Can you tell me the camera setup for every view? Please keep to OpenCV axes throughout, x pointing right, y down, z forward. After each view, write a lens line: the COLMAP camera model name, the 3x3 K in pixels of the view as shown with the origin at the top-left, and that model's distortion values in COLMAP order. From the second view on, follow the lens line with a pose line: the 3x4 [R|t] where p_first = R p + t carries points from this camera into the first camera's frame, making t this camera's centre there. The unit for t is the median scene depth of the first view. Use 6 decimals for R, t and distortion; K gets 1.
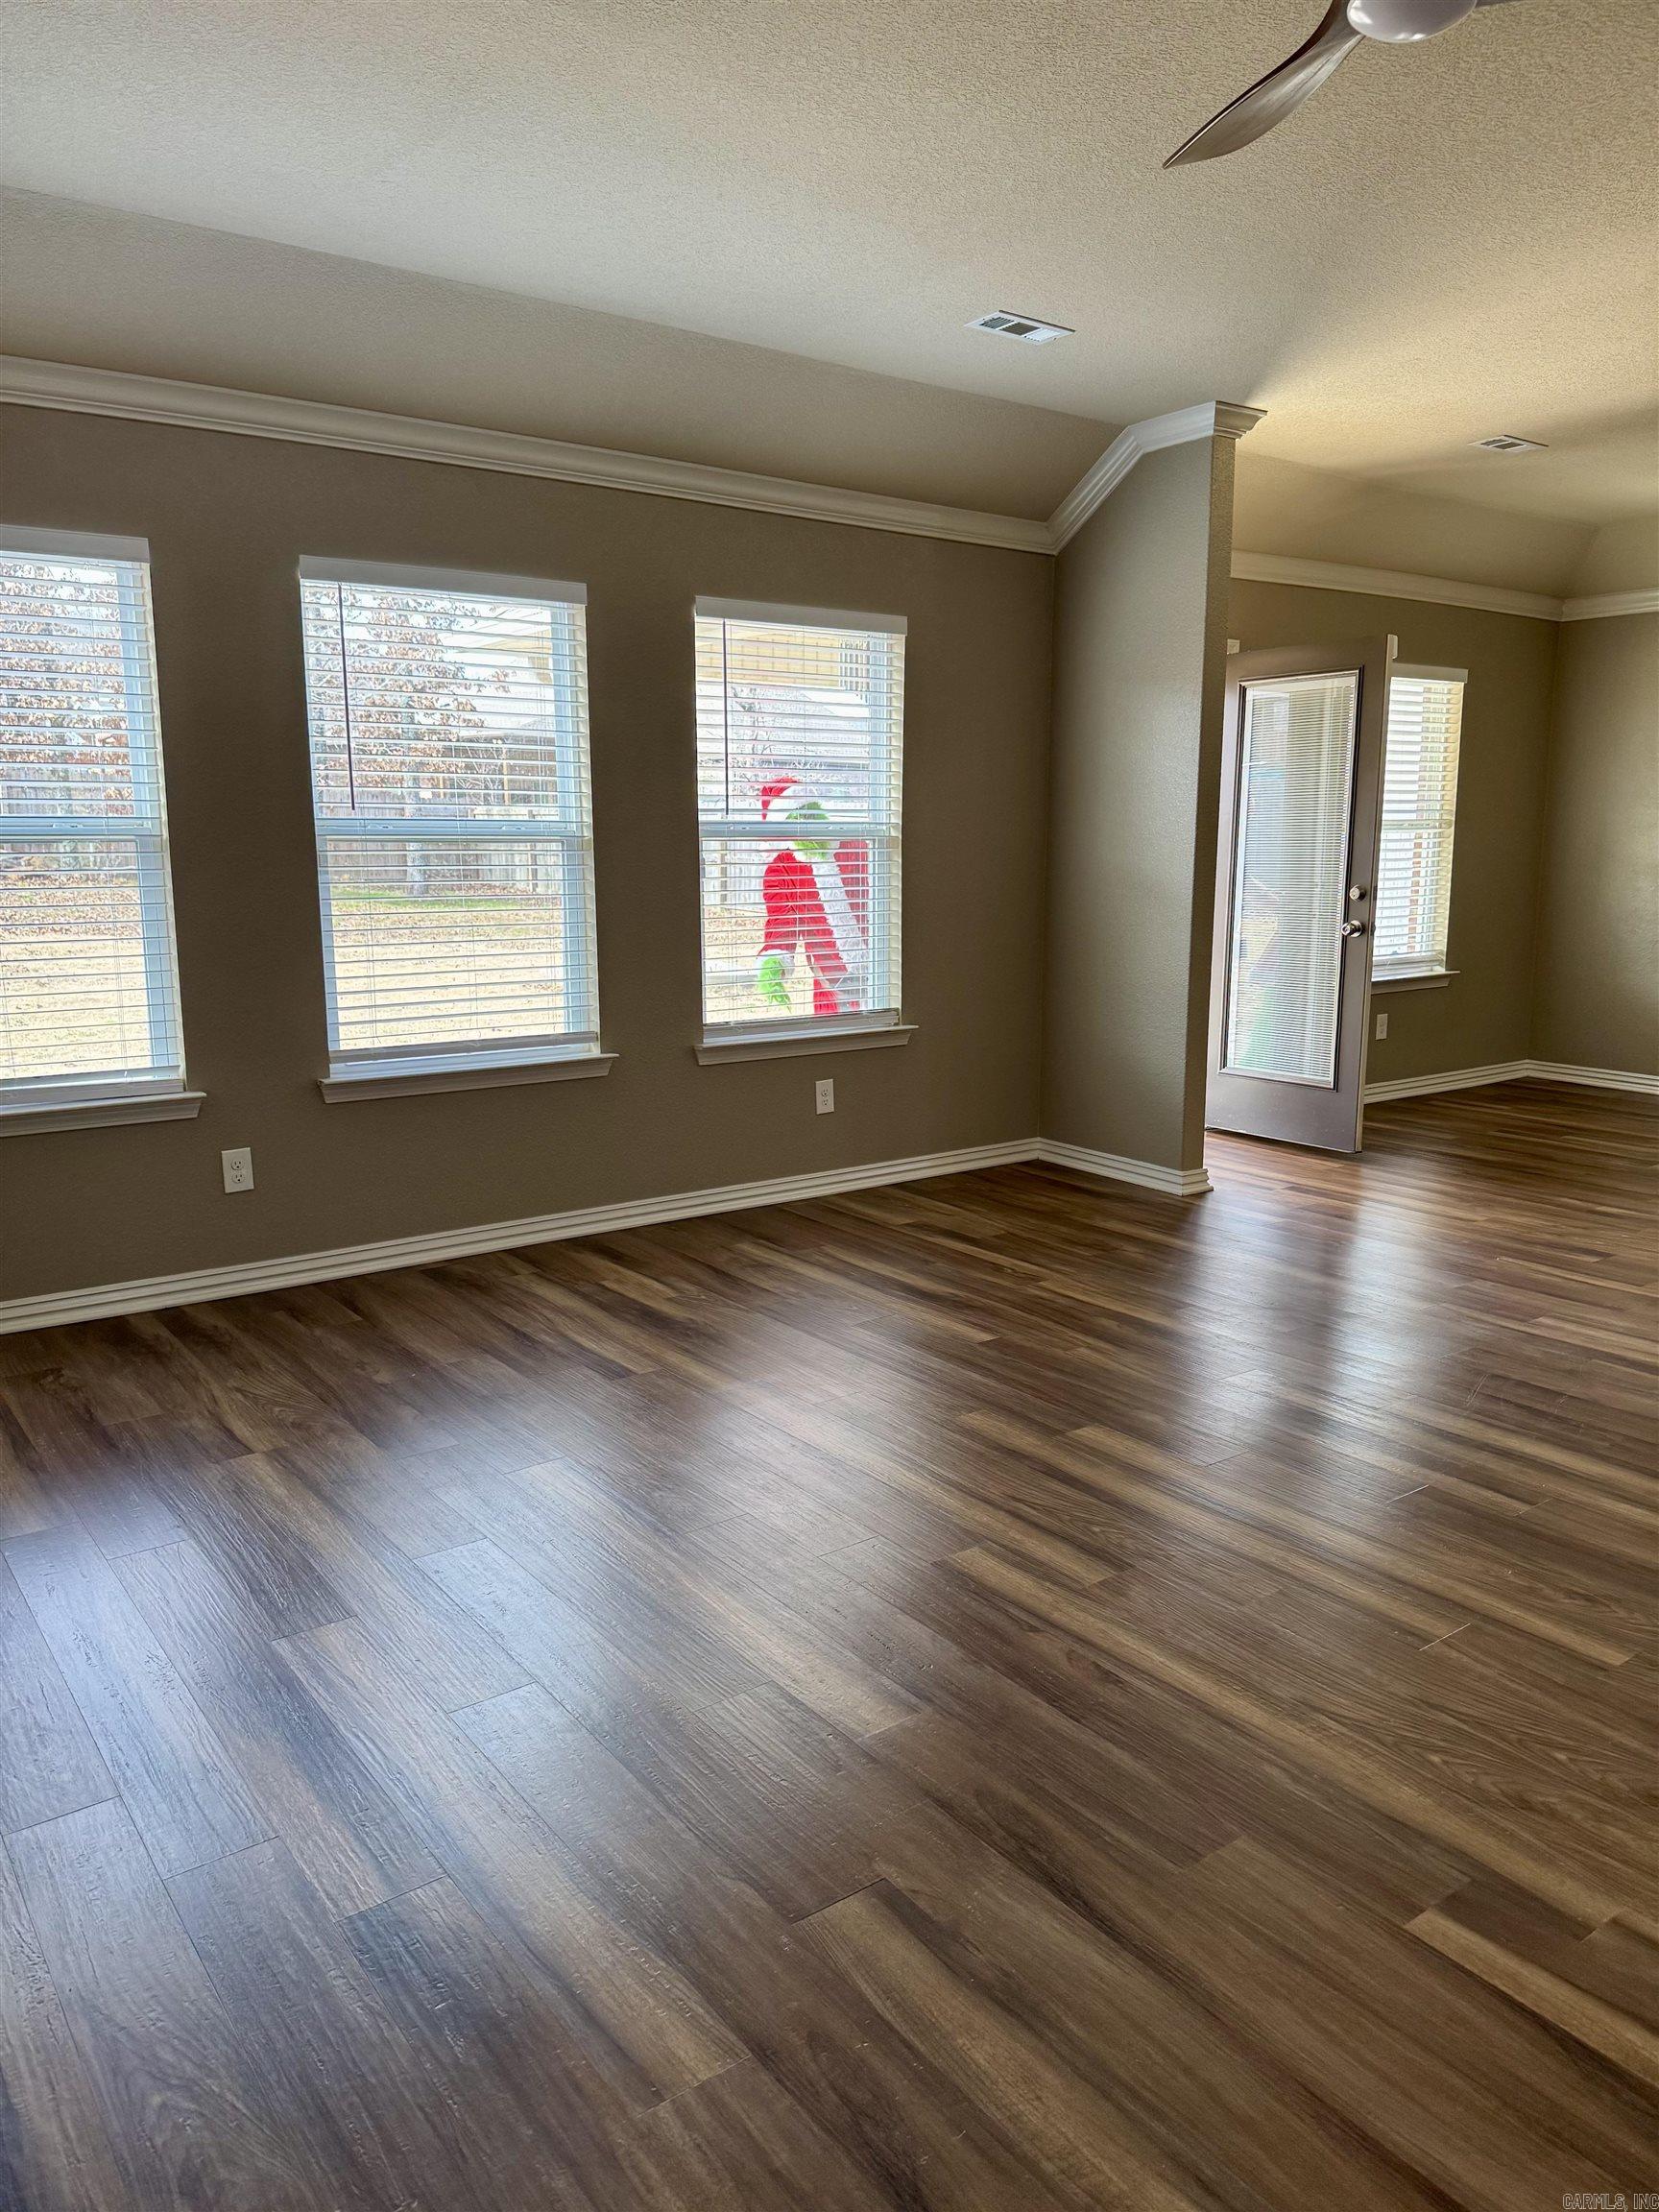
lens RADIAL K [[1563.7, 0, 843.4], [0, 1563.7, 1107.2], [0, 0, 1]] dist [0.047559, -0.047739]
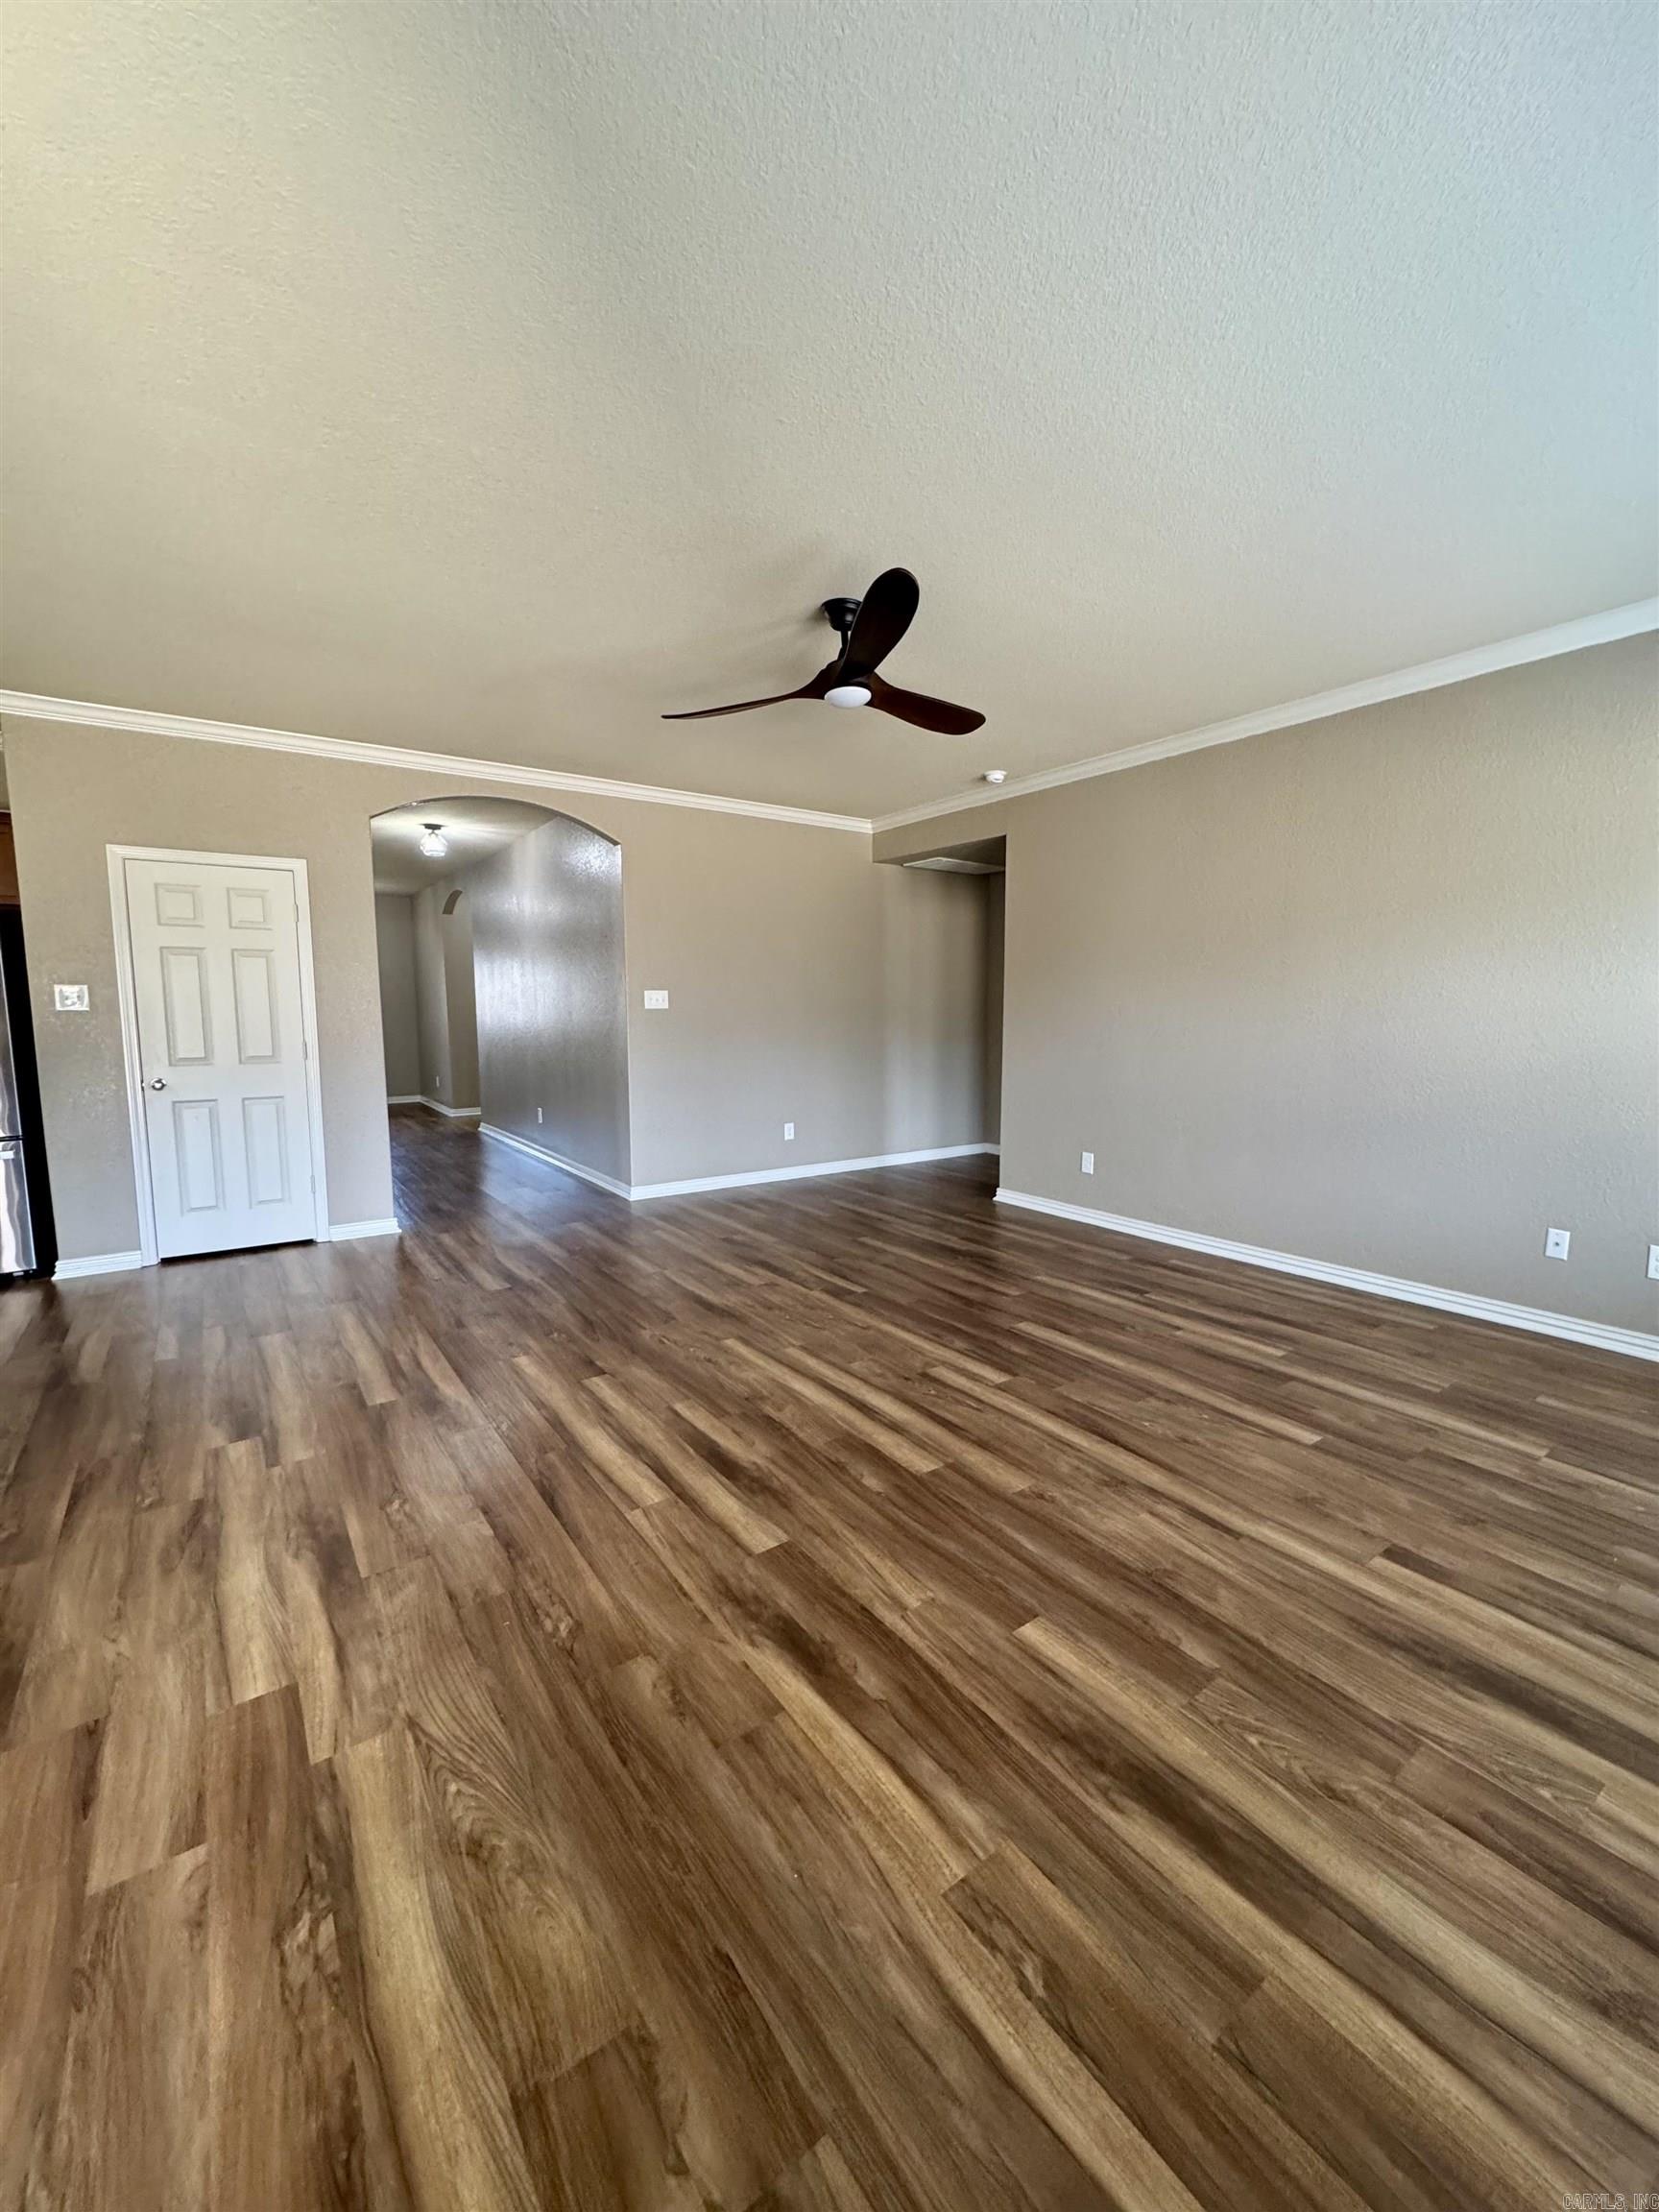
lens RADIAL K [[879.4, 0, 847.8], [0, 879.4, 1089.8], [0, 0, 1]] dist [-0.003375, 0.000544]
pose [[-0.999945, 0.004193, 0.009609, 0.166039], [0.006589, 0.964252, 0.264905, -0.221140], [-0.008155, 0.264954, -0.964227, 1.262749]]
